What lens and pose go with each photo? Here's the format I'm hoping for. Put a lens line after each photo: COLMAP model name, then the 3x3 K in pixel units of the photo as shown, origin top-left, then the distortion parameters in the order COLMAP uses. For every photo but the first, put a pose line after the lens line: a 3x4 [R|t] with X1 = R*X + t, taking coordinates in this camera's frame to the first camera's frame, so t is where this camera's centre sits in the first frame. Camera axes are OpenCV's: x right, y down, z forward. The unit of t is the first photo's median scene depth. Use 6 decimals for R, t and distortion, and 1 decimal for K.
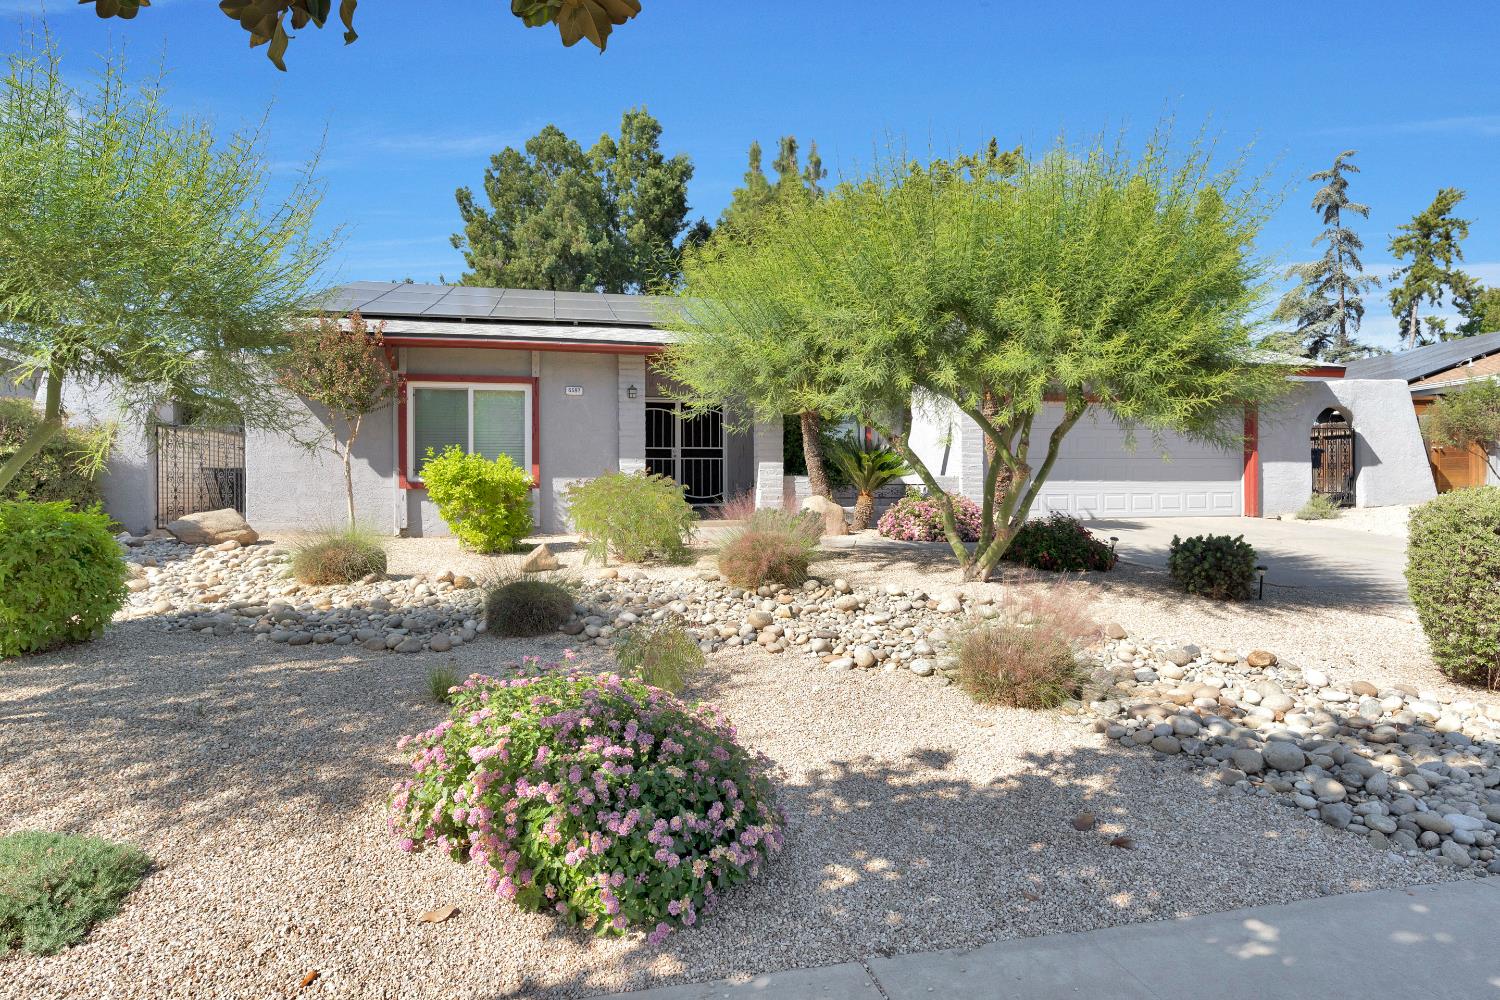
lens RADIAL K [[839.1, 0, 749.9], [0, 839.1, 497.1], [0, 0, 1]] dist [-0.001340, 0.001779]
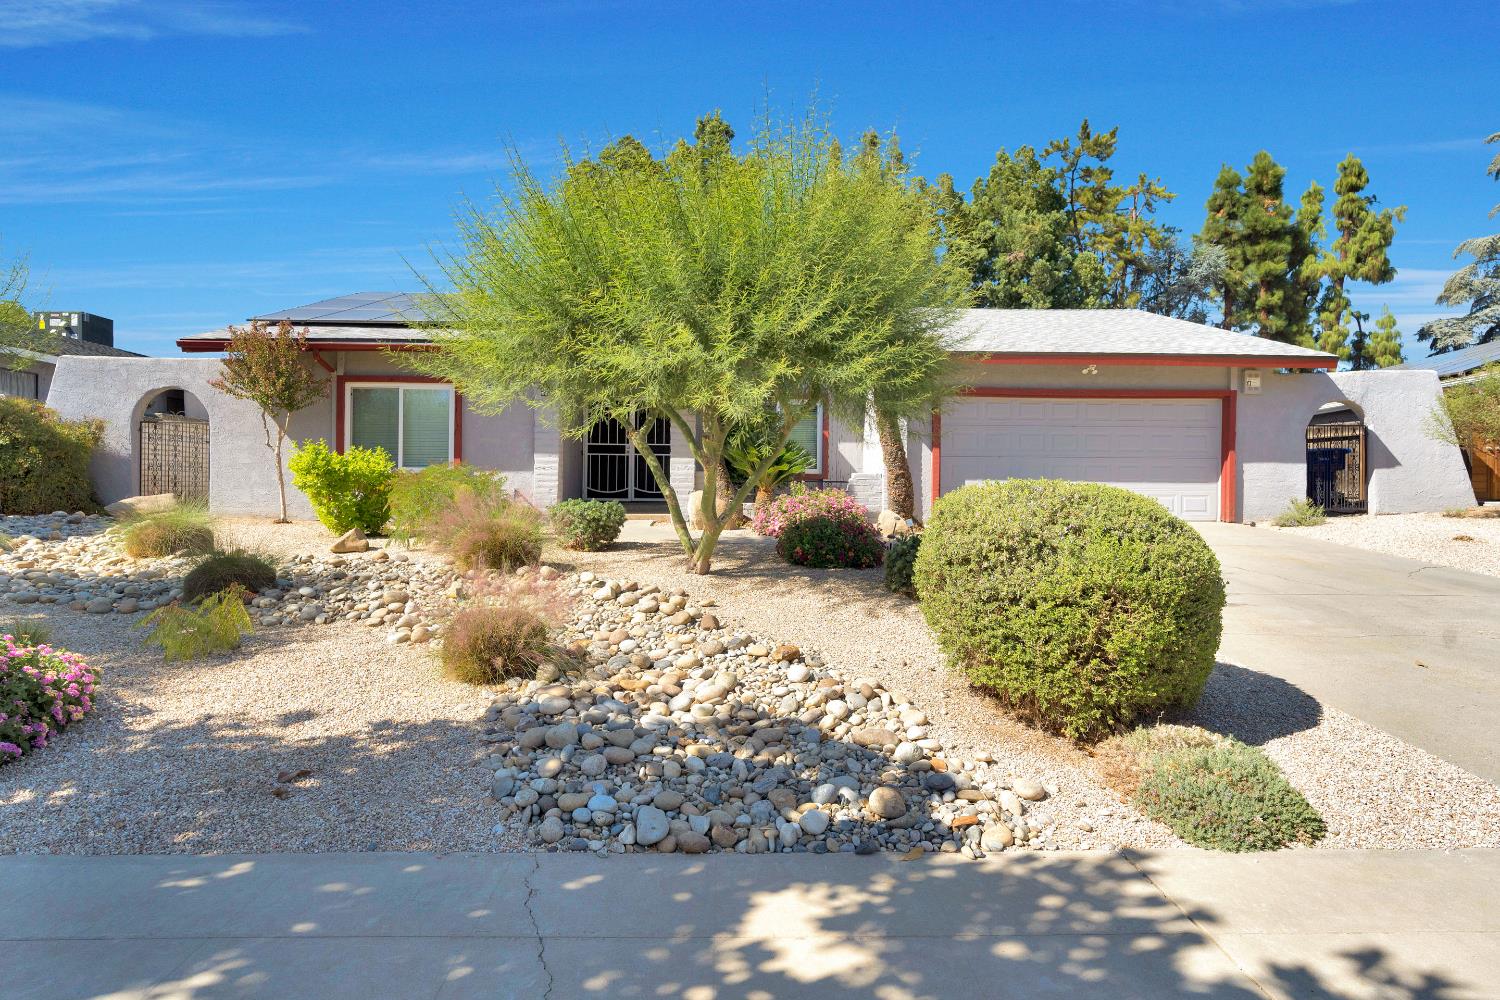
lens RADIAL K [[839.1, 0, 748.3], [0, 839.1, 496.7], [0, 0, 1]] dist [-0.001340, 0.001779]
pose [[0.982793, 0.015945, -0.184021, 0.251002], [-0.016029, 0.999871, 0.001033, 0.002856], [0.184014, 0.001934, 0.982922, 0.007586]]
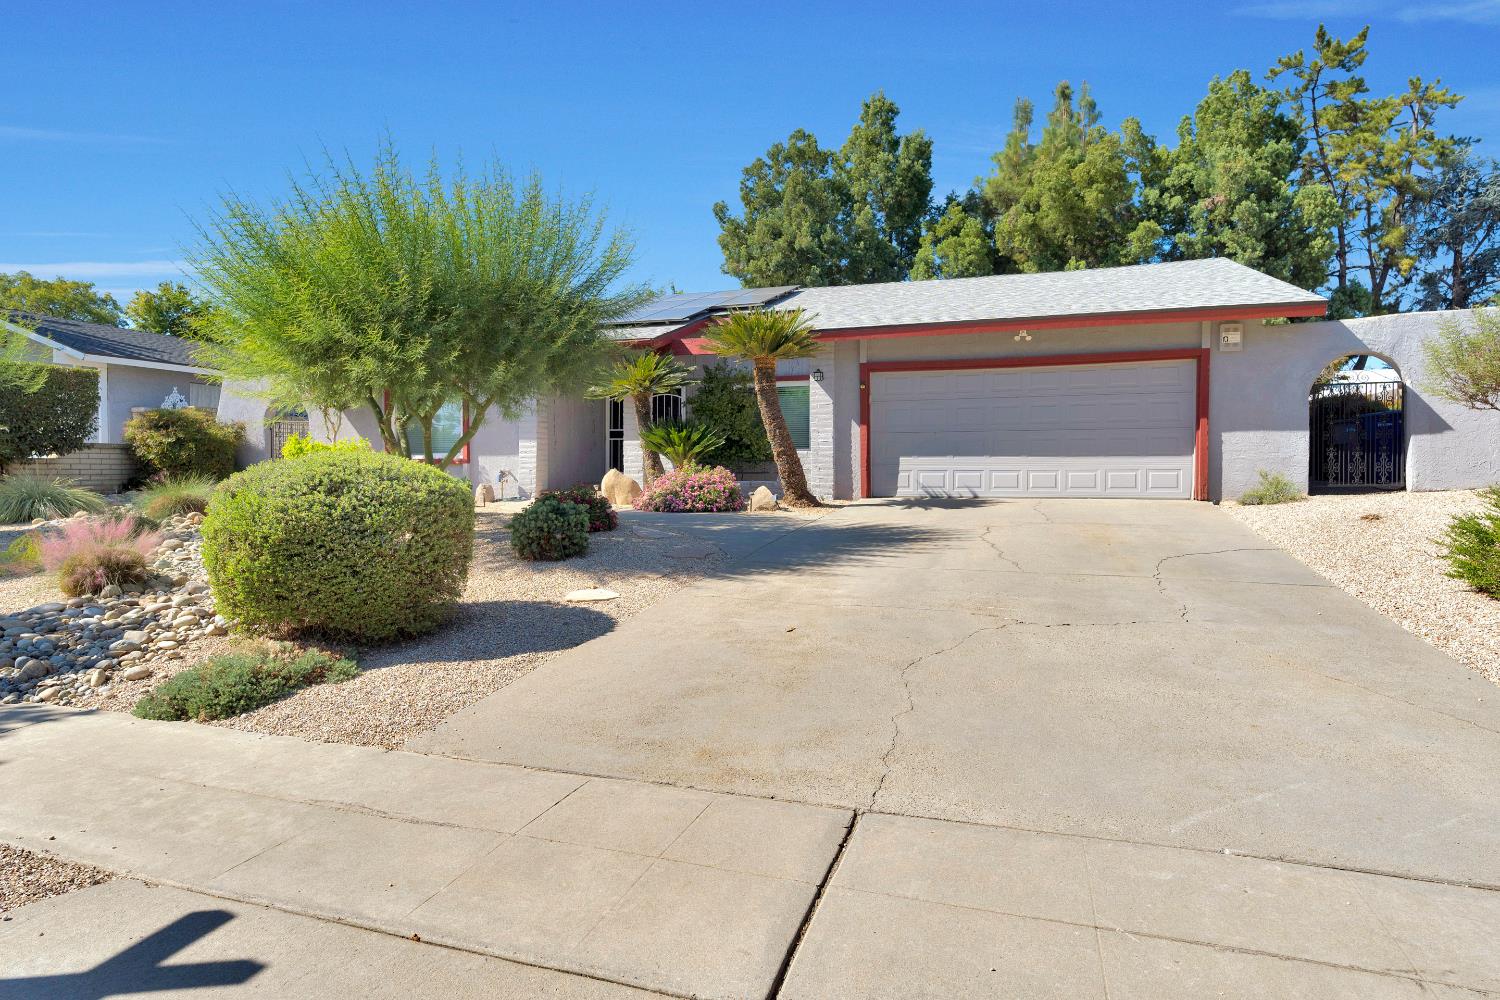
lens RADIAL K [[839.1, 0, 746.0], [0, 839.1, 497.6], [0, 0, 1]] dist [-0.001340, 0.001779]
pose [[0.853712, 0.020927, -0.520324, 0.637642], [-0.009773, 0.999660, 0.024170, 0.005289], [0.520653, -0.015549, 0.853627, 0.097312]]
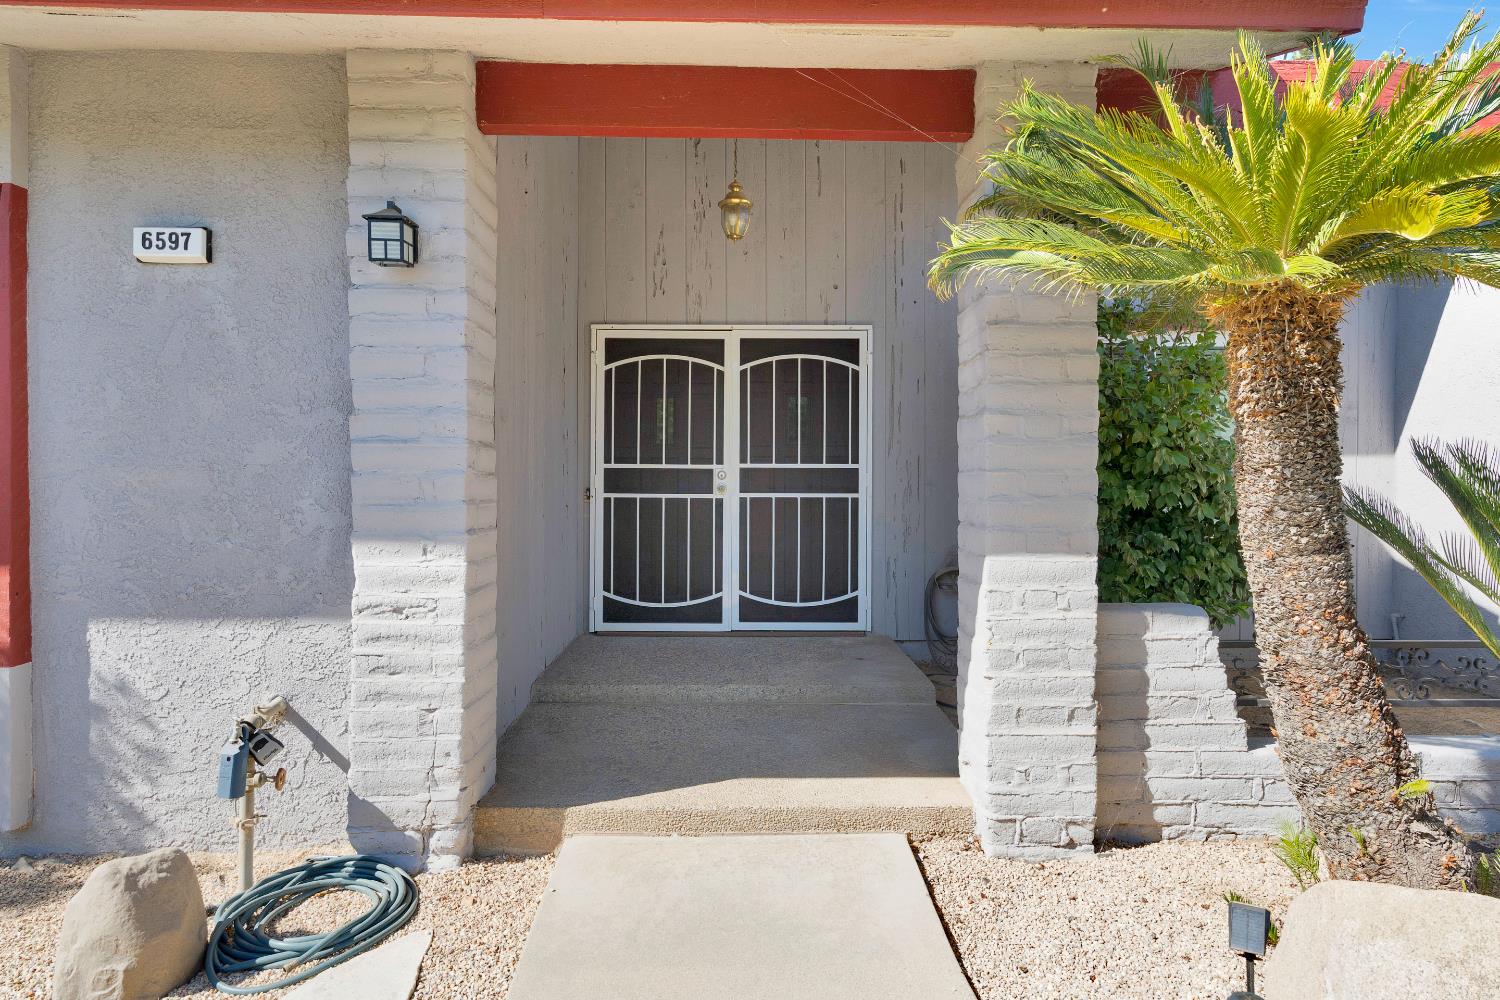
lens RADIAL K [[839.1, 0, 750.2], [0, 839.1, 492.9], [0, 0, 1]] dist [-0.001340, 0.001779]
pose [[0.978934, 0.009536, -0.203954, -0.004365], [-0.008814, 0.999951, 0.004445, -0.049584], [0.203986, -0.002554, 0.978970, 0.659810]]
